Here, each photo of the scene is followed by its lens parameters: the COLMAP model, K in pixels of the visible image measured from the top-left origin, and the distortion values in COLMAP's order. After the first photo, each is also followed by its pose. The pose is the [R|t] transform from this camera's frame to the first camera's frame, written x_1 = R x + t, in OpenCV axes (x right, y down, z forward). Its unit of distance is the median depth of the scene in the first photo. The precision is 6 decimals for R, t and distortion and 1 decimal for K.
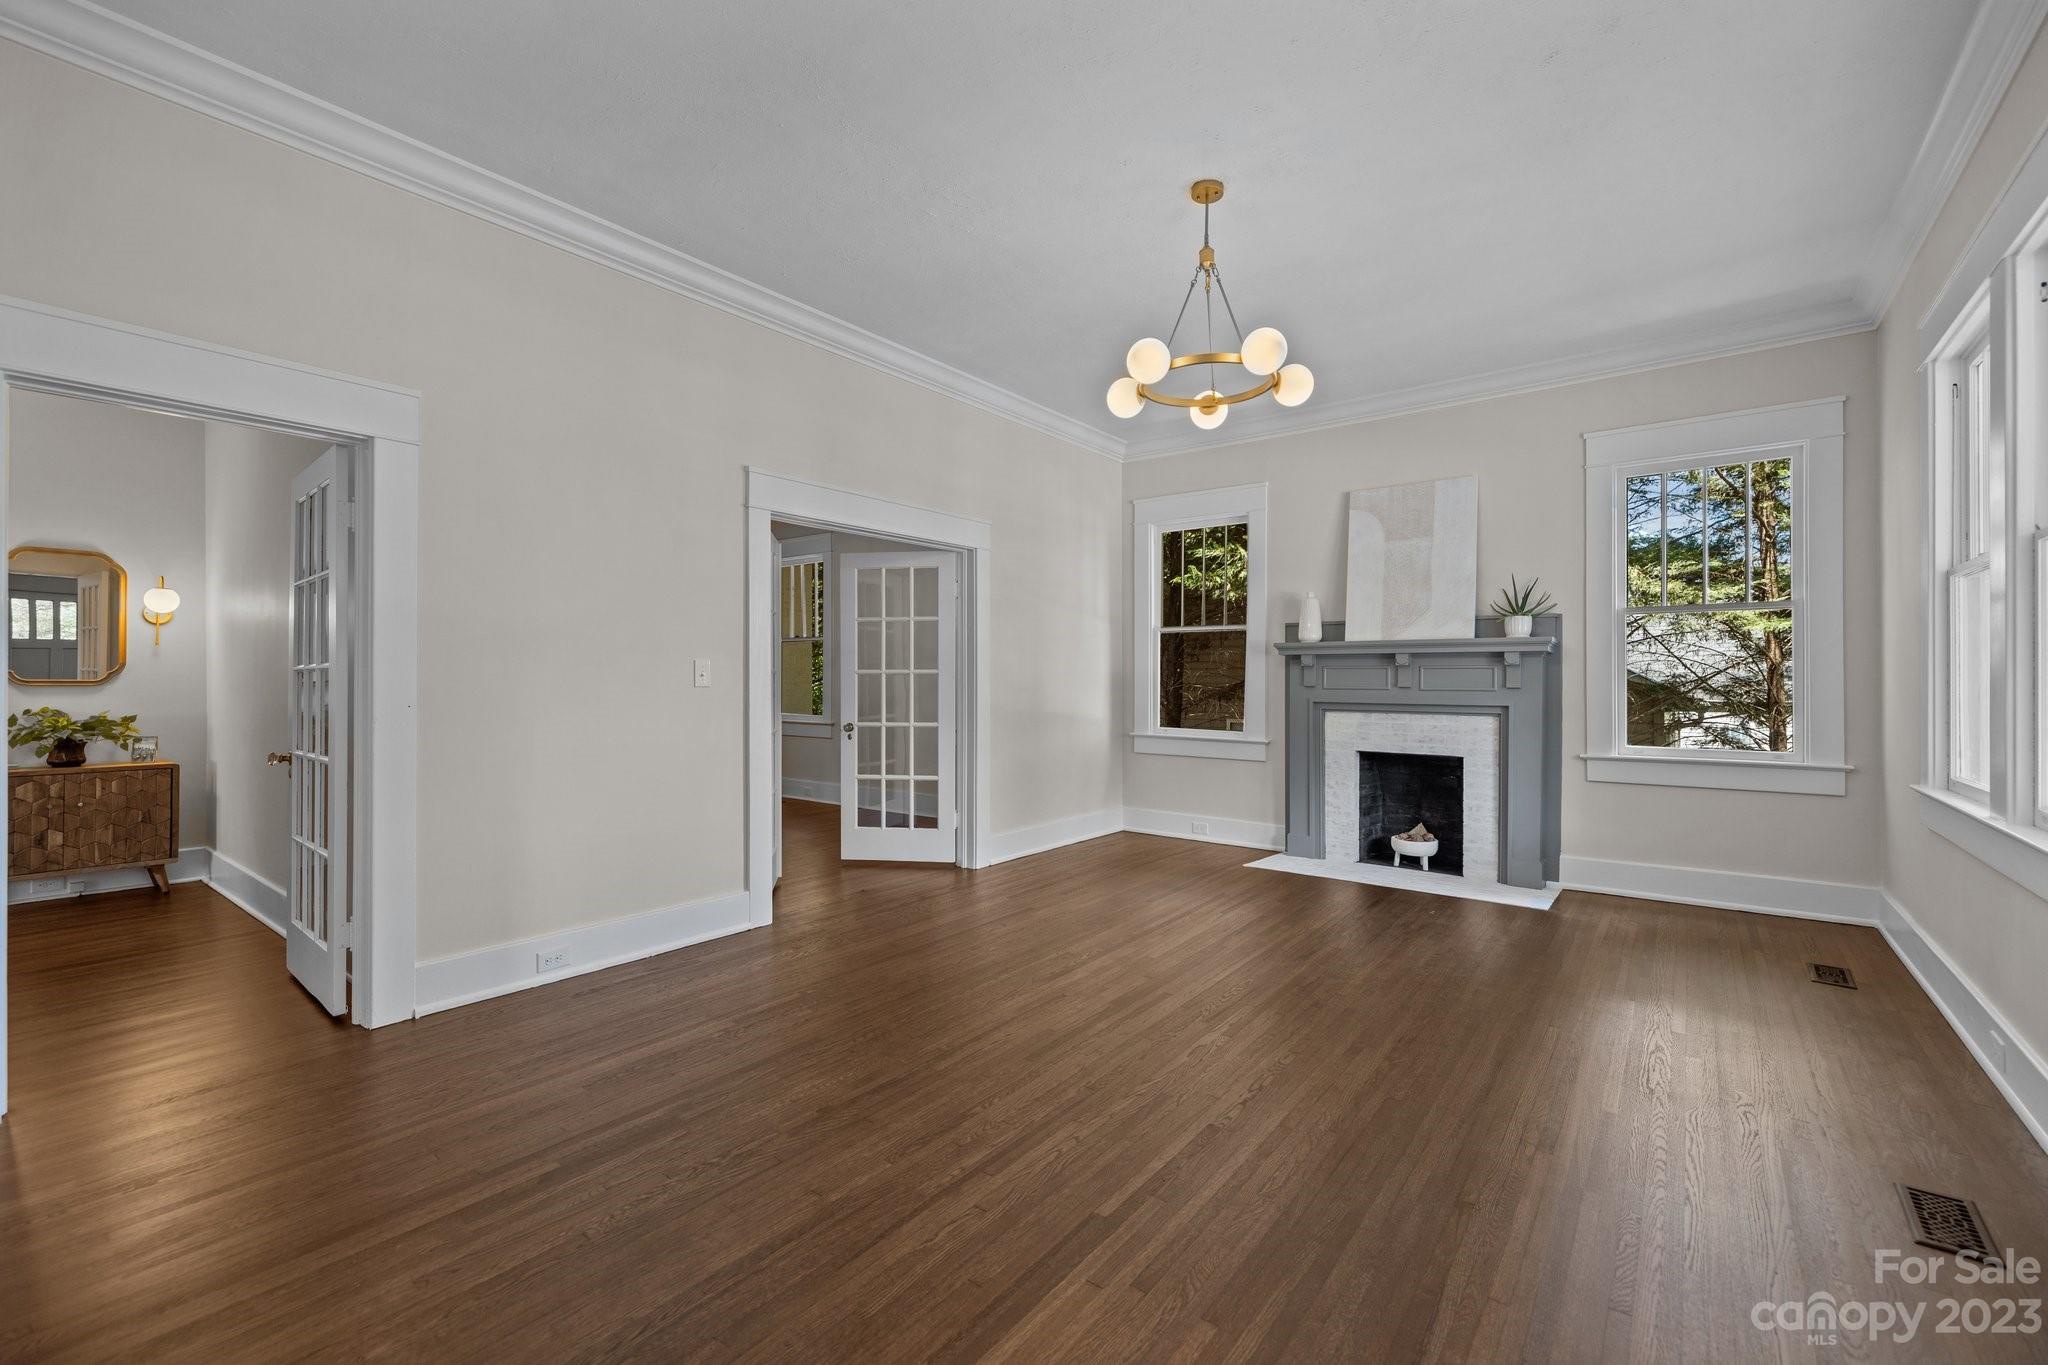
lens RADIAL K [[866.7, 0, 1010.1], [0, 866.7, 673.0], [0, 0, 1]] dist [-0.001510, -0.000056]
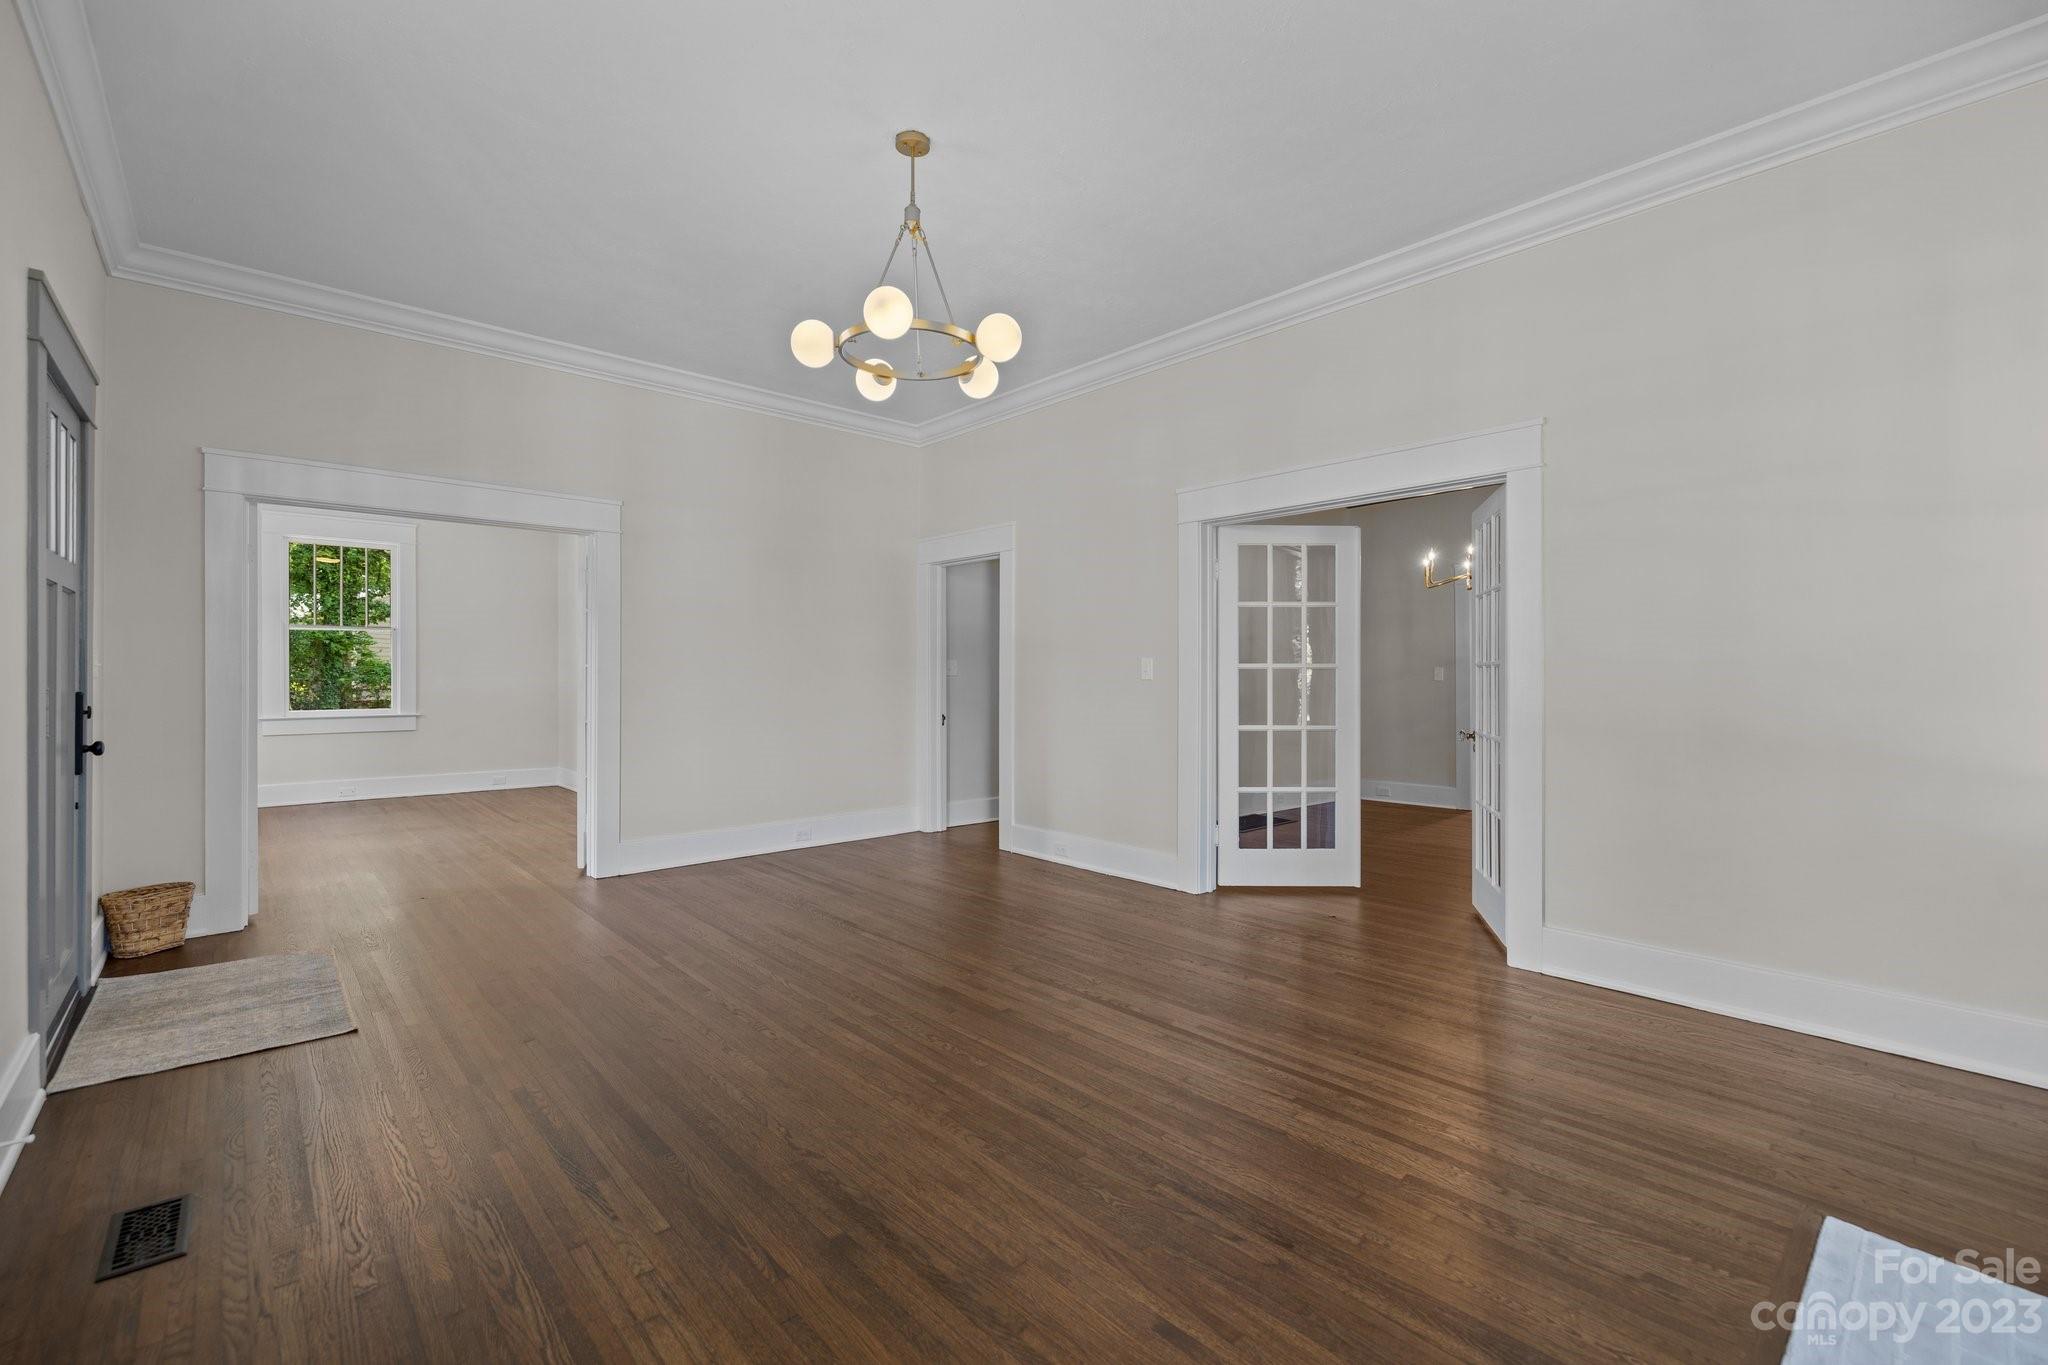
lens RADIAL K [[866.7, 0, 1010.1], [0, 866.7, 673.0], [0, 0, 1]] dist [-0.001510, -0.000056]
pose [[-0.168162, -0.004179, -0.985750, 0.685772], [-0.000156, 0.999991, -0.004213, 0.009794], [0.985759, -0.000555, -0.168161, 0.771329]]
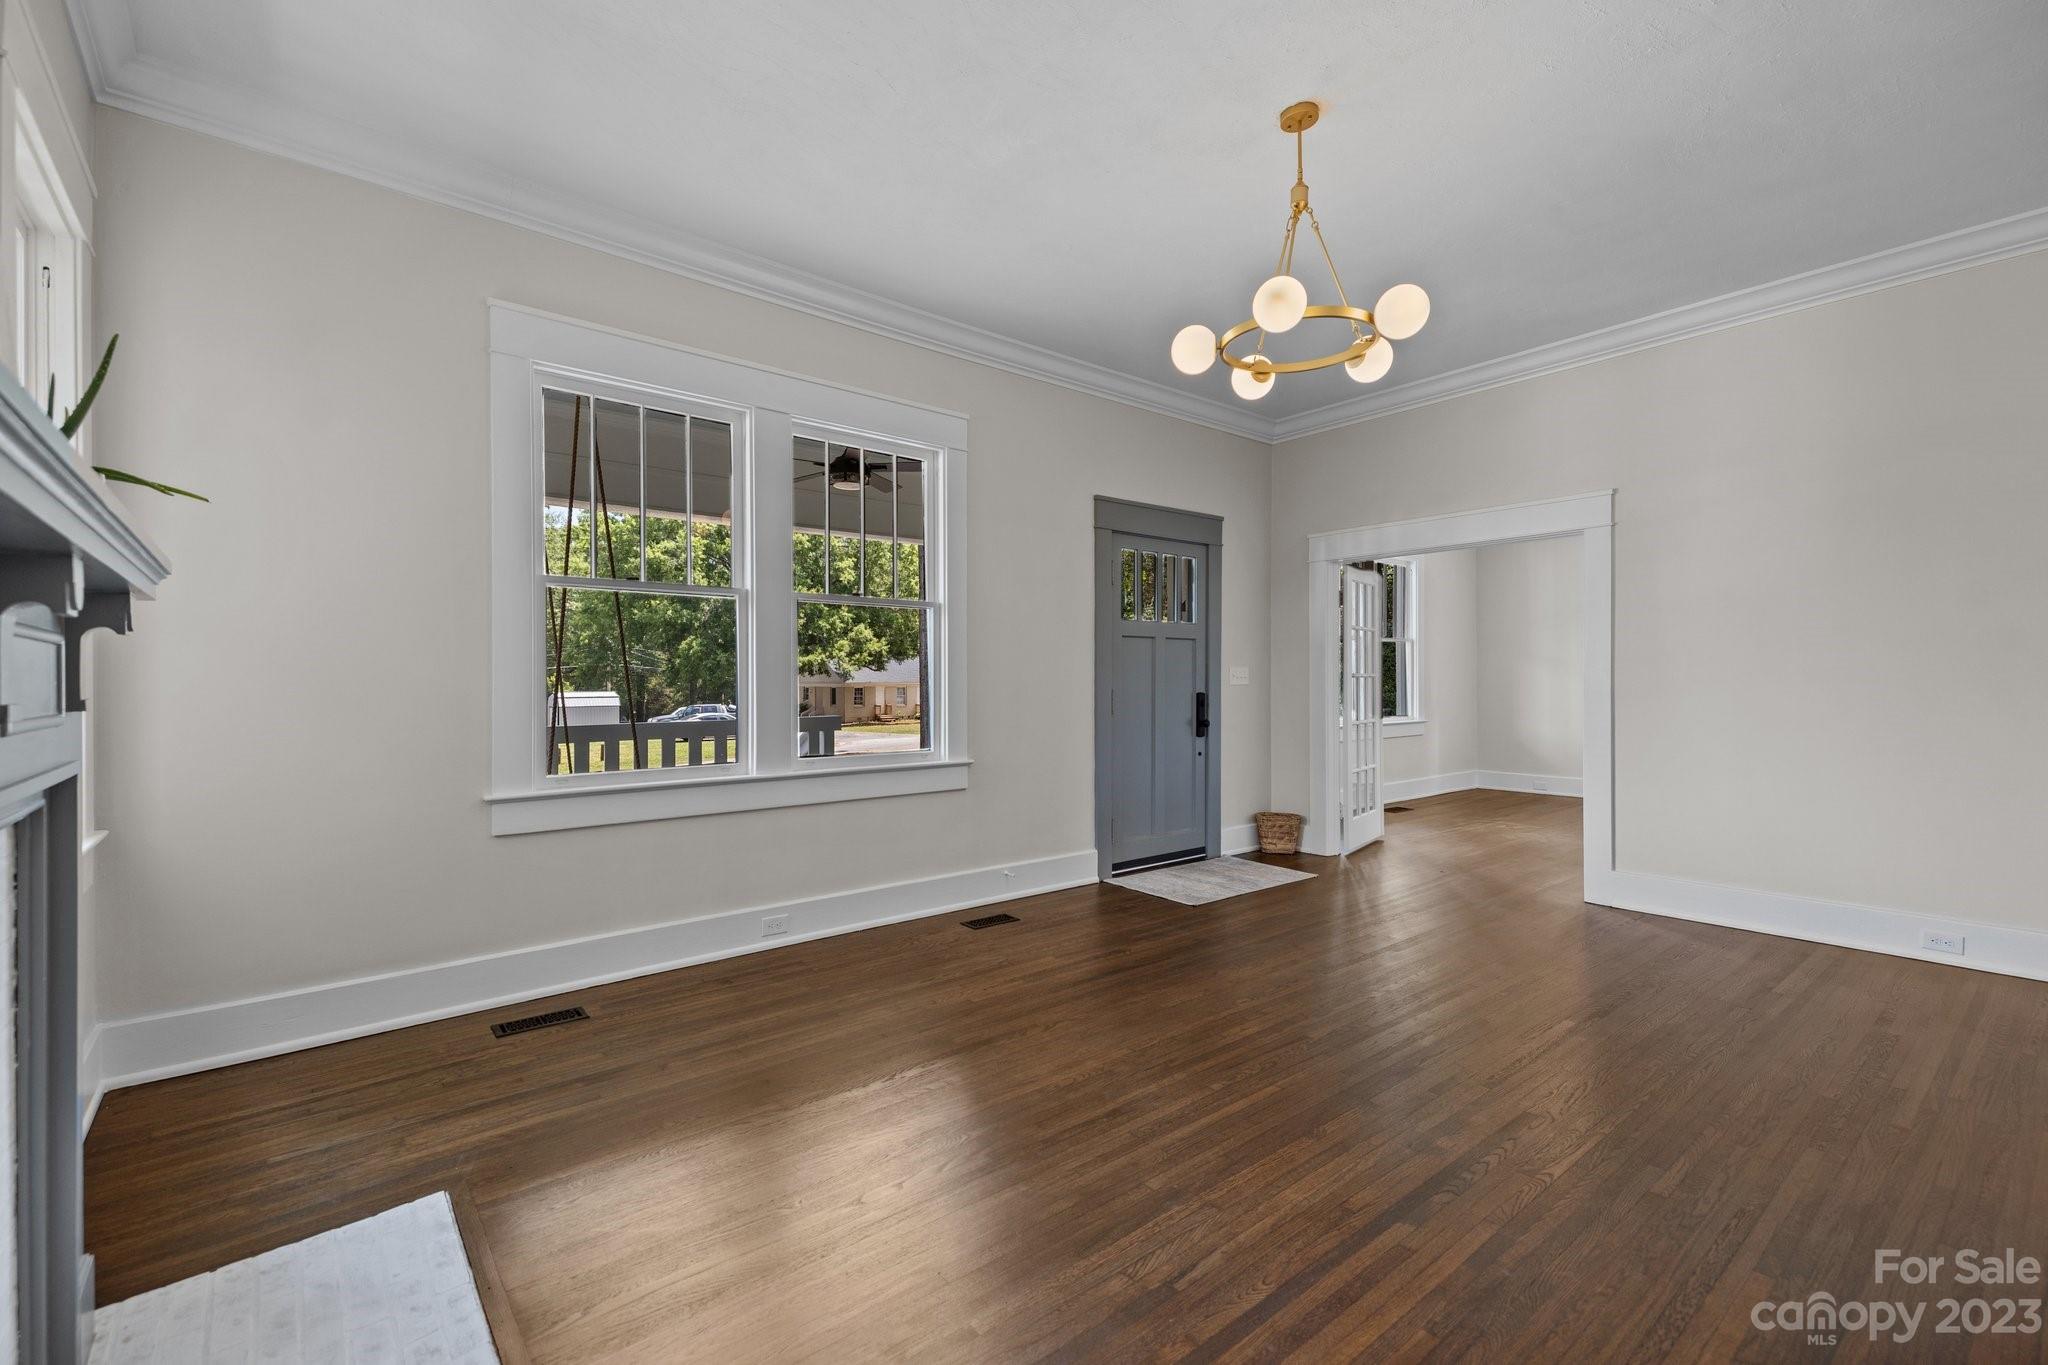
lens RADIAL K [[877.0, 0, 1018.9], [0, 877.0, 681.1], [0, 0, 1]] dist [0.024333, -0.000034]
pose [[-0.975931, 0.002436, 0.218064, 0.190958], [0.002516, 0.999997, 0.000089, 0.004654], [-0.218063, 0.000635, -0.975934, 1.181844]]
